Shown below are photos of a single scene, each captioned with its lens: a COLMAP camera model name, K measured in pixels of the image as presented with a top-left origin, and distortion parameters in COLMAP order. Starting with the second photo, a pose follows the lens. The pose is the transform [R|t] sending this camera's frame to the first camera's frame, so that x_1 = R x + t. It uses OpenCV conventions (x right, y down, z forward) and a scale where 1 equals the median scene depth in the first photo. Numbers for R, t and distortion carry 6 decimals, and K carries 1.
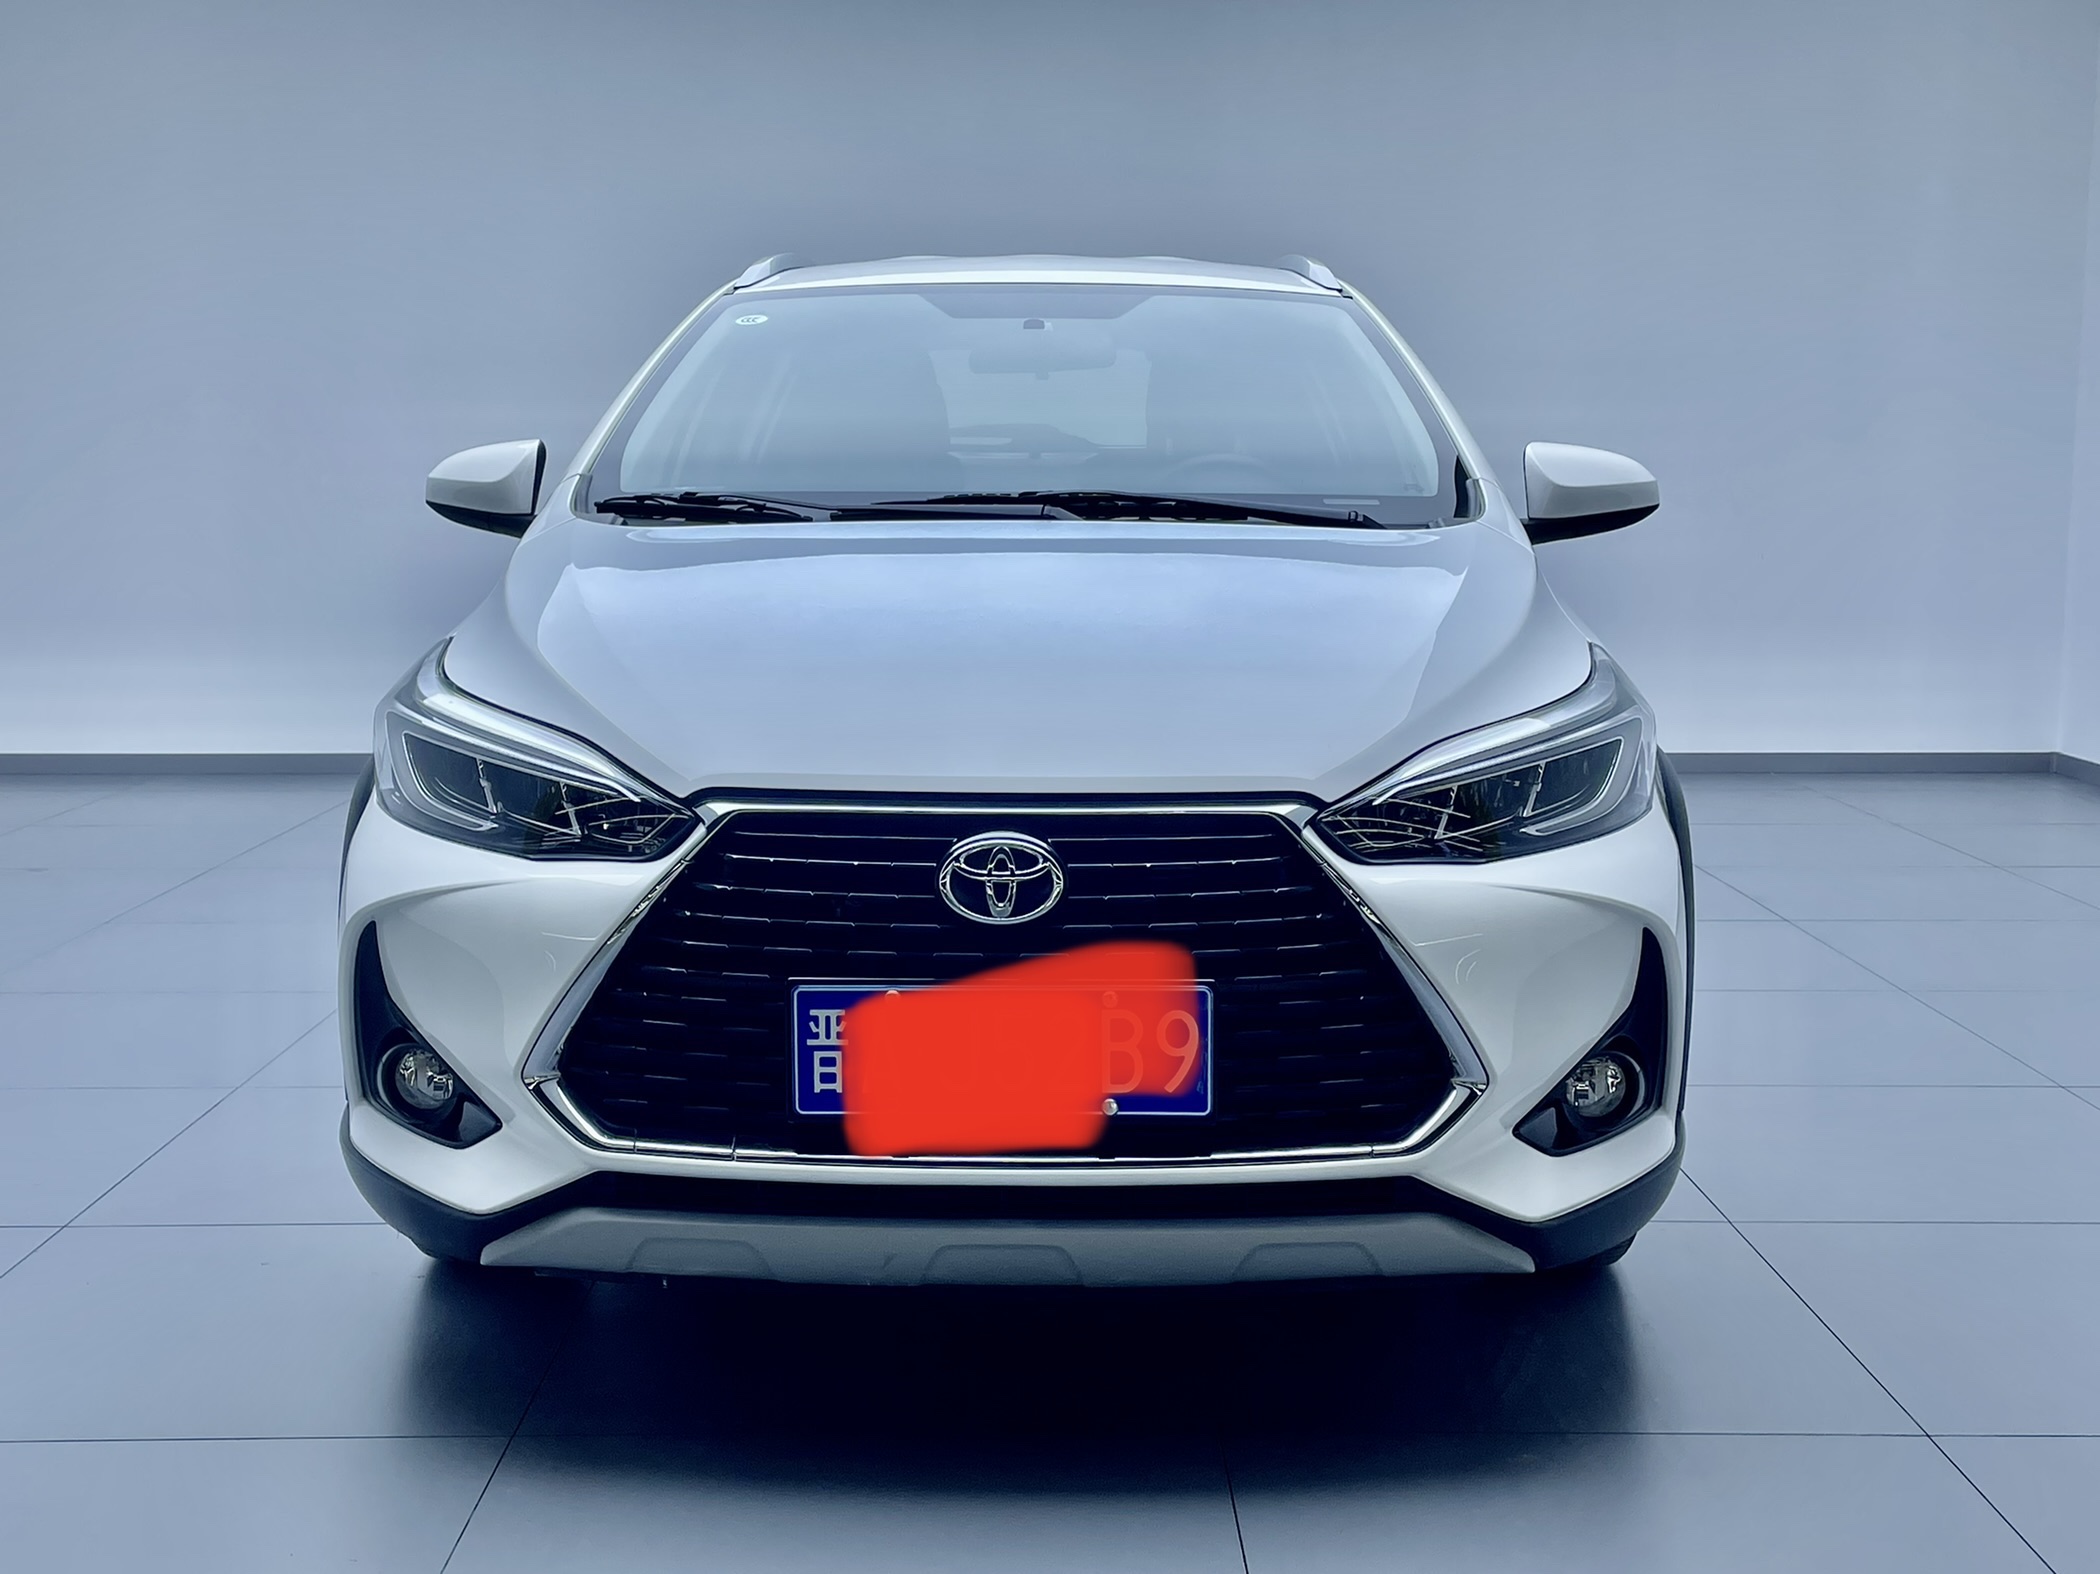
lens RADIAL K [[2543.0, 0, 1050.0], [0, 2543.0, 787.0], [0, 0, 1]] dist [0.091626, -0.039679]
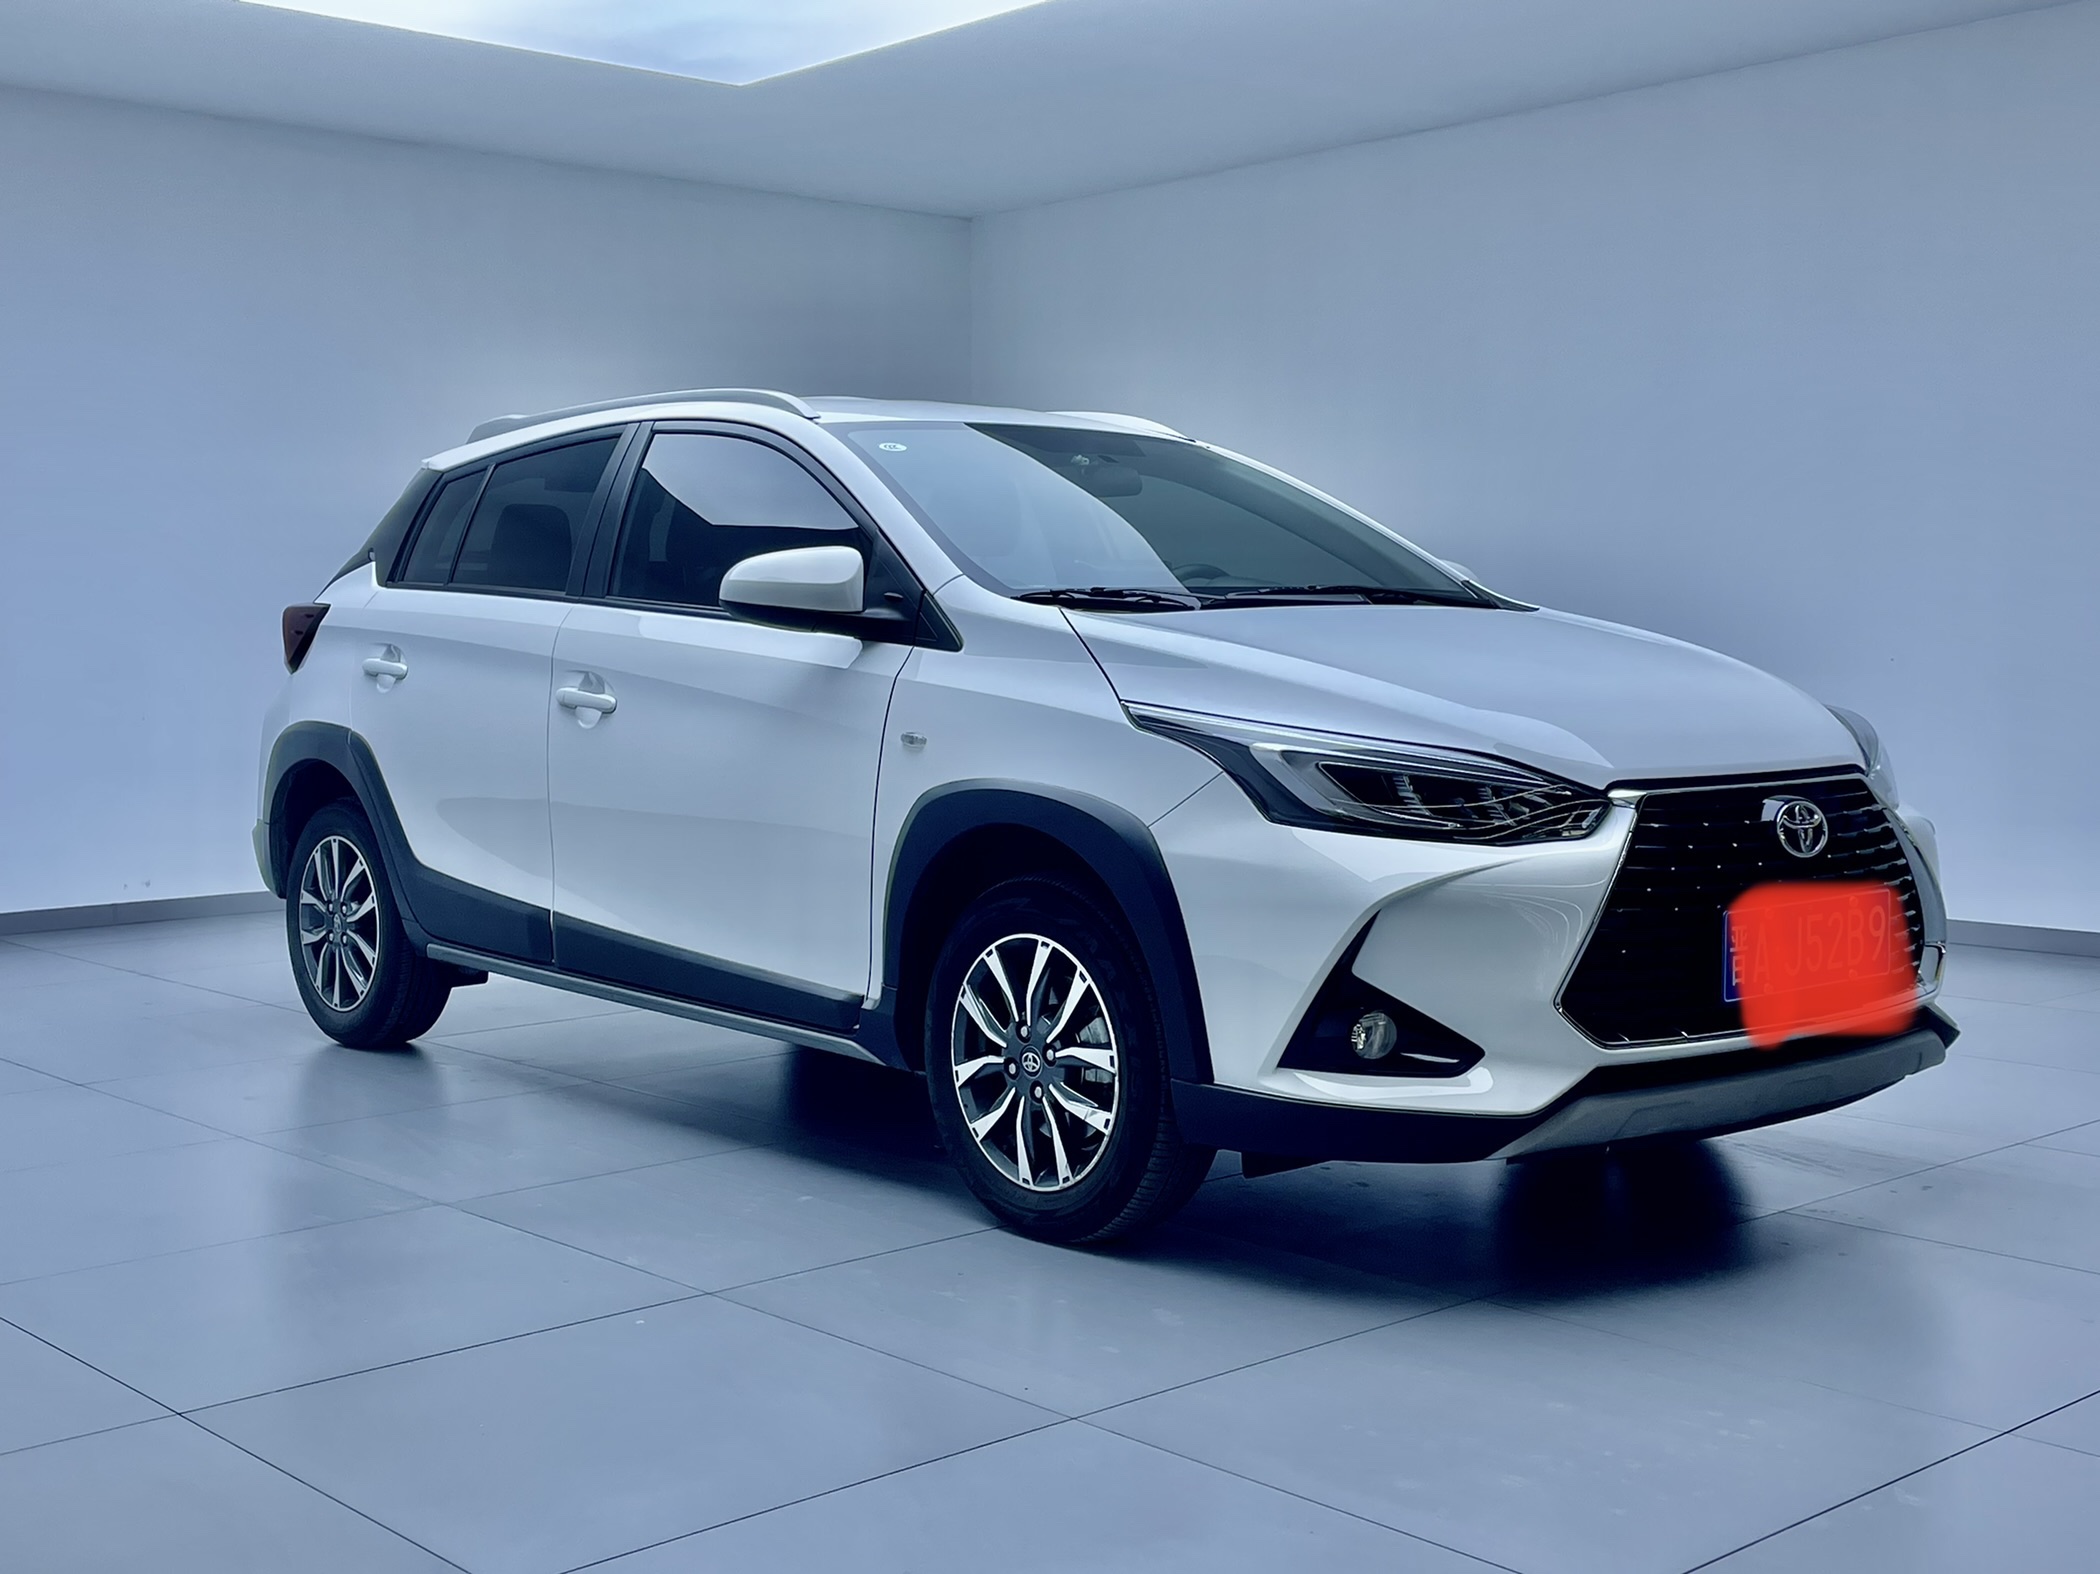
lens RADIAL K [[2543.0, 0, 1050.0], [0, 2543.0, 787.0], [0, 0, 1]] dist [0.091626, -0.039679]
pose [[0.755998, -0.054233, 0.652324, -1.274424], [0.093808, 0.995251, -0.025973, 0.010231], [-0.647818, 0.080829, 0.757495, 0.147367]]
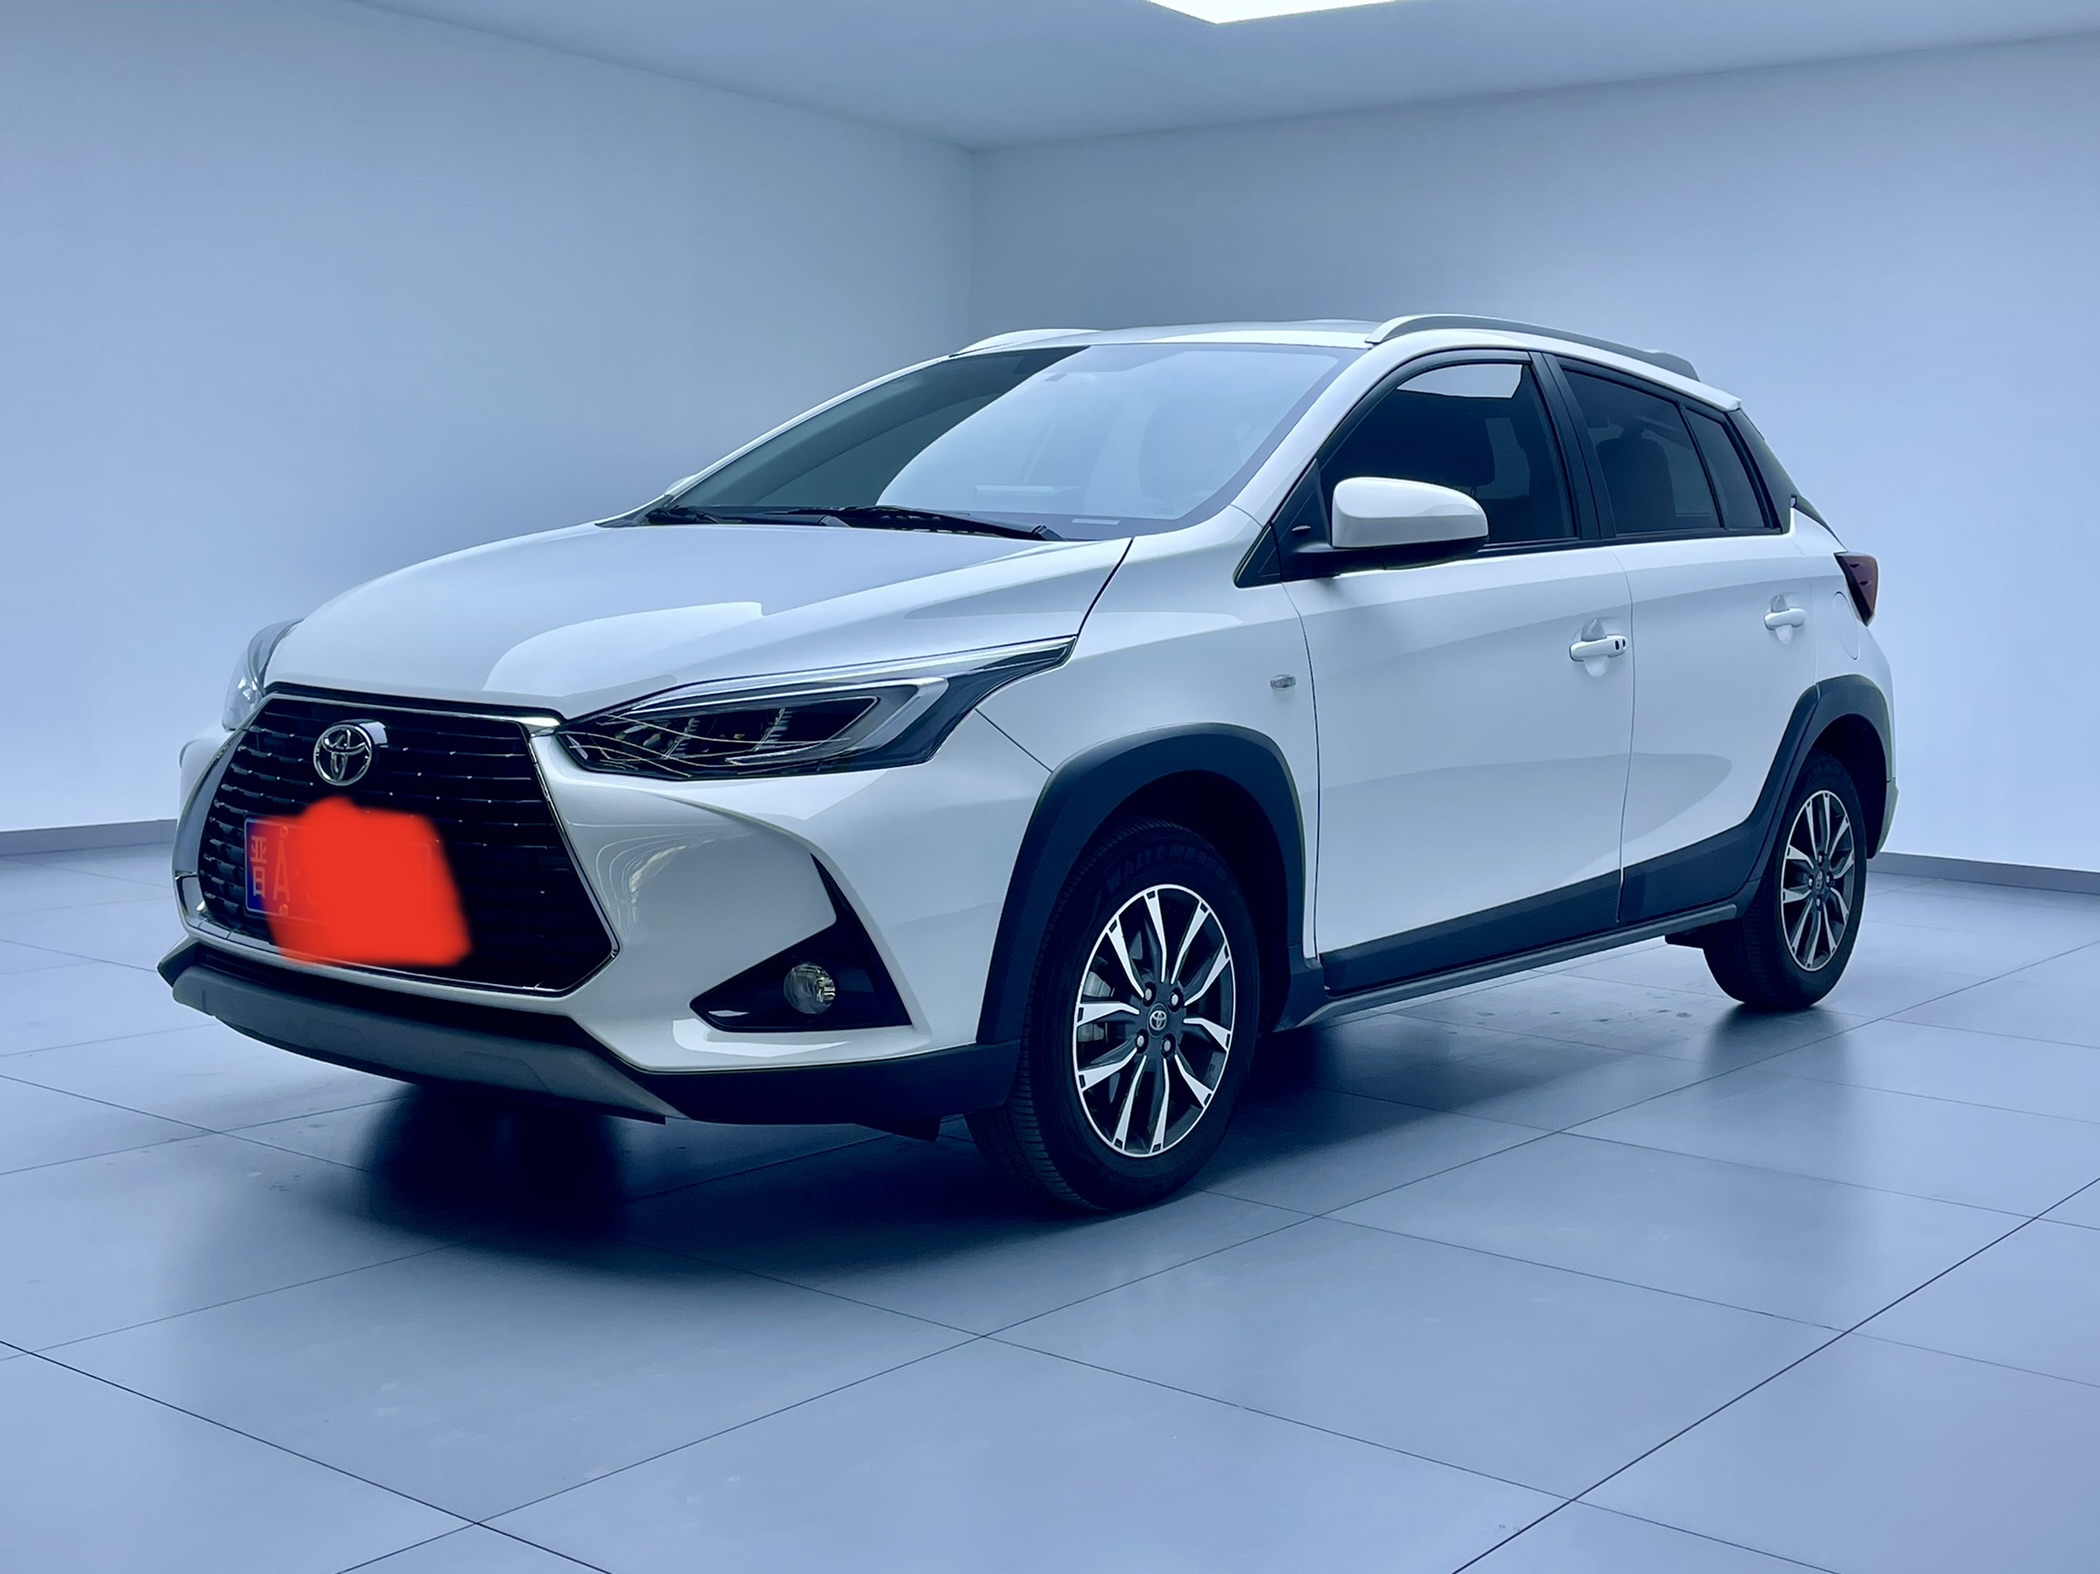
lens RADIAL K [[2543.0, 0, 1050.0], [0, 2543.0, 787.0], [0, 0, 1]] dist [0.091626, -0.039679]
pose [[0.783040, 0.075443, -0.617379, 1.087201], [-0.109522, 0.993831, -0.017465, 0.036385], [0.612253, 0.081292, 0.786472, 0.150333]]
